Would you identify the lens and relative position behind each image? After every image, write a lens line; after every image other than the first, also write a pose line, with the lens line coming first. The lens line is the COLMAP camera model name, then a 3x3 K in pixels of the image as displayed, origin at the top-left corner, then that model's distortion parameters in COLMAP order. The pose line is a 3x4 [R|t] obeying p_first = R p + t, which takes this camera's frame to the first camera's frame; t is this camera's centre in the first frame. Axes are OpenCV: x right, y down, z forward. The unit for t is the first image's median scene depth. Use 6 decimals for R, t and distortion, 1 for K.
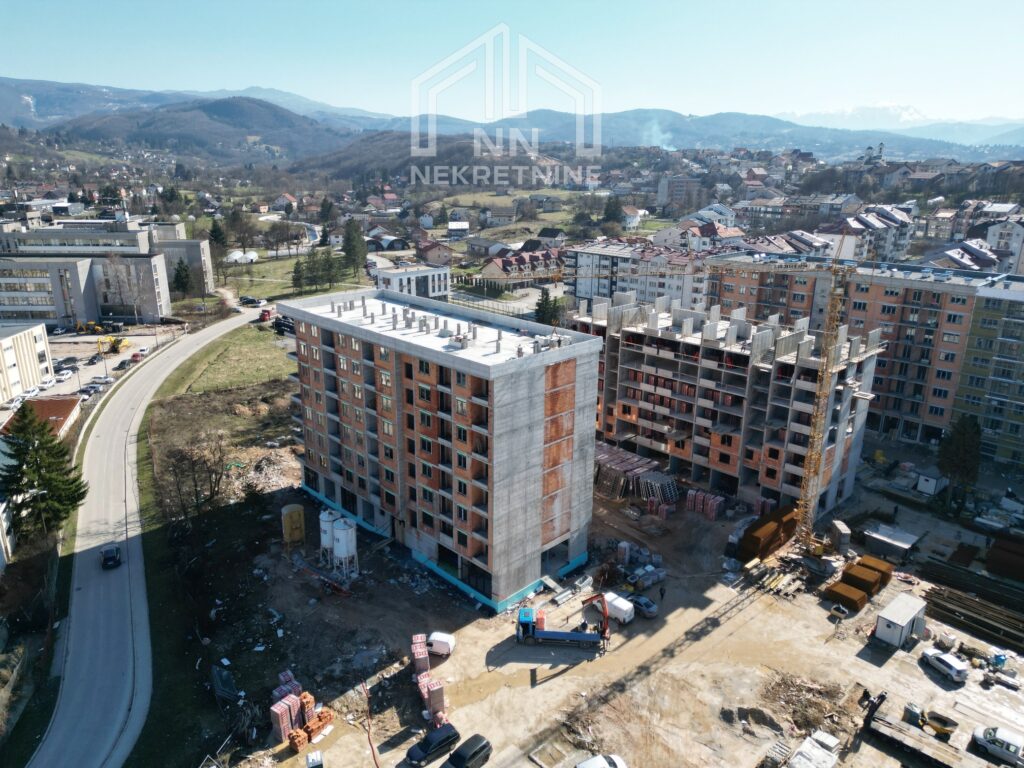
lens RADIAL K [[716.4, 0, 512.1], [0, 716.4, 383.4], [0, 0, 1]] dist [-0.001574, -0.000204]
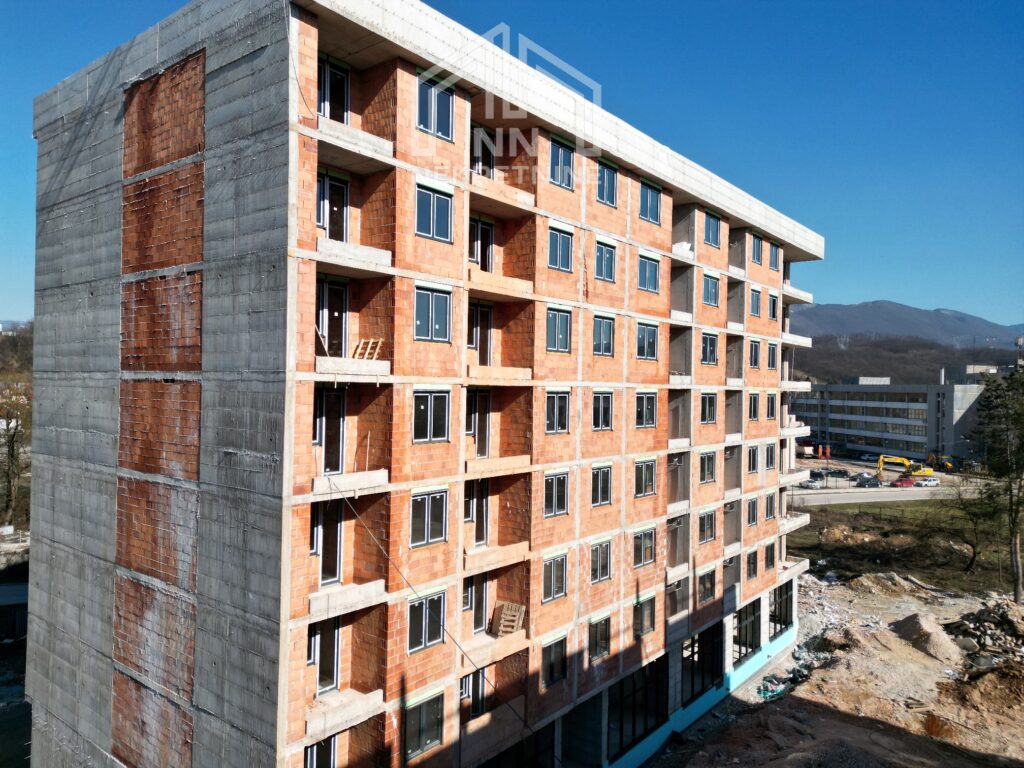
lens RADIAL K [[716.4, 0, 511.3], [0, 716.4, 384.2], [0, 0, 1]] dist [-0.001574, -0.000204]
pose [[0.142564, -0.006649, -0.989763, 0.354689], [-0.298649, 0.953083, -0.049420, 0.057948], [0.943655, 0.302638, 0.133889, 1.108754]]
